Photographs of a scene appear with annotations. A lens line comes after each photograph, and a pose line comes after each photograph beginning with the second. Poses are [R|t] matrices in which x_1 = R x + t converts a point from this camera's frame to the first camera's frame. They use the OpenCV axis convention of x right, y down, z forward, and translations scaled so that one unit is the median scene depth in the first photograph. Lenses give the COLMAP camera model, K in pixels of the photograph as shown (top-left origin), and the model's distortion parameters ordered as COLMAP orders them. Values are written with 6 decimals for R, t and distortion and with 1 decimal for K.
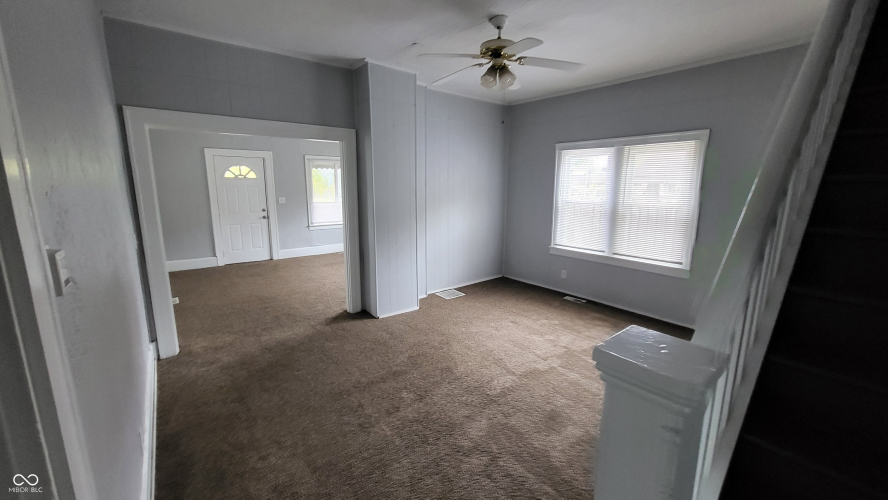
lens RADIAL K [[347.1, 0, 444.0], [0, 347.1, 250.0], [0, 0, 1]] dist [-0.000414, -0.000023]
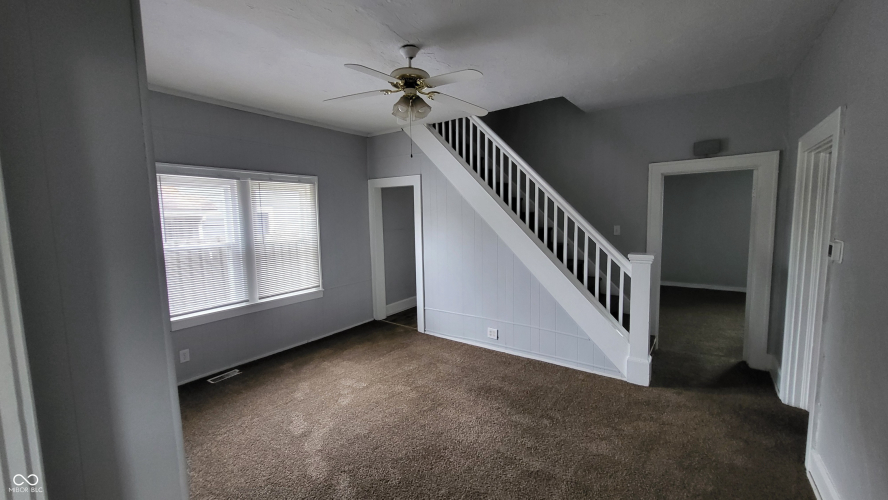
lens RADIAL K [[353.2, 0, 444.0], [0, 353.2, 250.0], [0, 0, 1]] dist [-0.000524, 0.000126]
pose [[-0.270280, -0.094140, 0.958168, -0.822991], [0.201439, 0.967652, 0.151894, -0.253507], [-0.941473, 0.234066, -0.242574, 1.247346]]
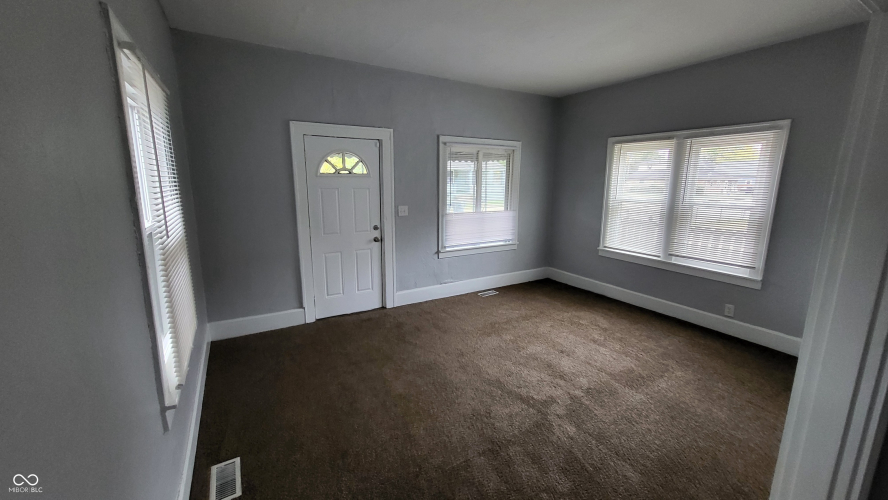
lens RADIAL K [[353.2, 0, 444.0], [0, 353.2, 250.0], [0, 0, 1]] dist [-0.000524, 0.000126]
pose [[0.995388, 0.017316, -0.094351, -0.027772], [-0.016952, 0.999845, 0.004662, -0.006550], [0.094417, -0.003041, 0.995528, 0.032557]]
